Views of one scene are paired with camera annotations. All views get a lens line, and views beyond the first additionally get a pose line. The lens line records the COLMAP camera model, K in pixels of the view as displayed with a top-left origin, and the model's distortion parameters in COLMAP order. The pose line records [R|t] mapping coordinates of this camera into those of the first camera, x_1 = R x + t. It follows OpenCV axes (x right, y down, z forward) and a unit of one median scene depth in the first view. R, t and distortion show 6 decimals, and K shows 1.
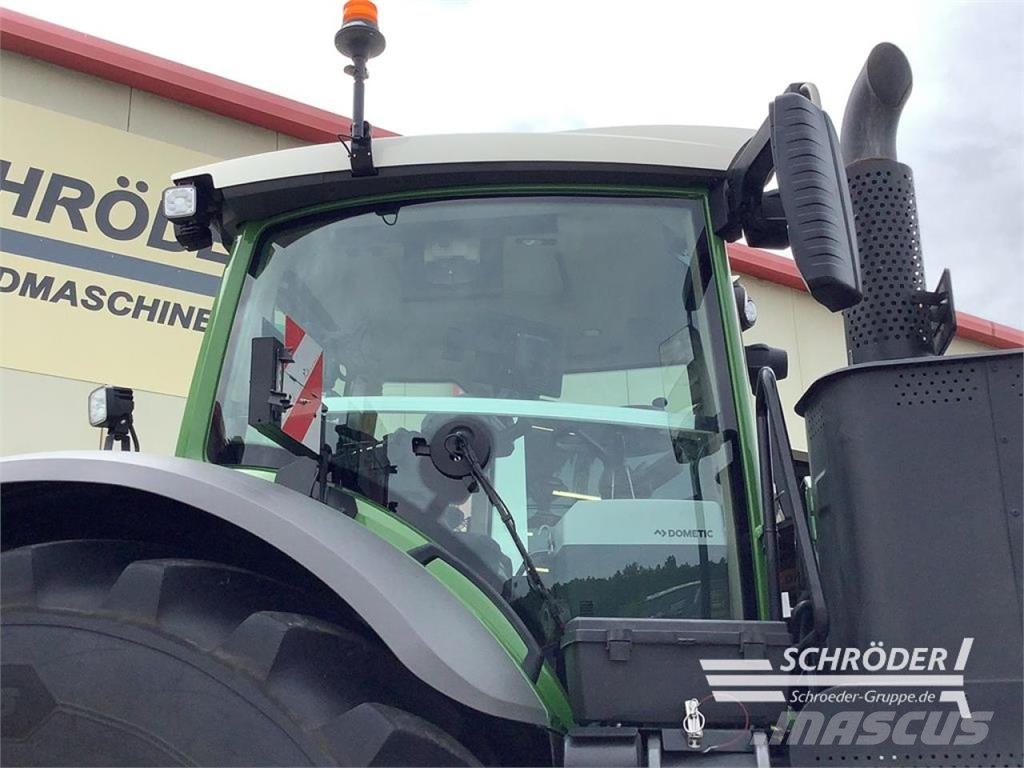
lens RADIAL K [[1231.7, 0, 516.6], [0, 1231.7, 378.3], [0, 0, 1]] dist [0.095390, -0.152361]
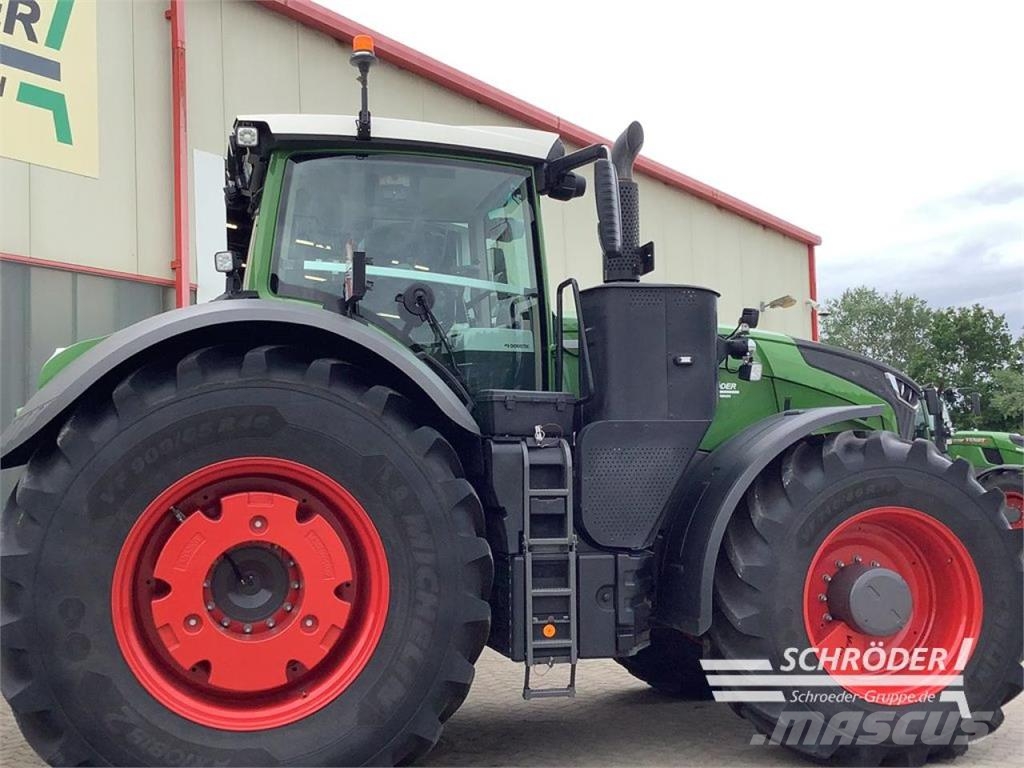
lens RADIAL K [[1231.7, 0, 516.6], [0, 1231.7, 378.3], [0, 0, 1]] dist [0.095390, -0.152361]
pose [[0.918743, 0.032659, 0.393502, -0.815344], [-0.130488, 0.965695, 0.224514, -0.346909], [-0.372671, -0.257618, 0.891487, -1.044486]]
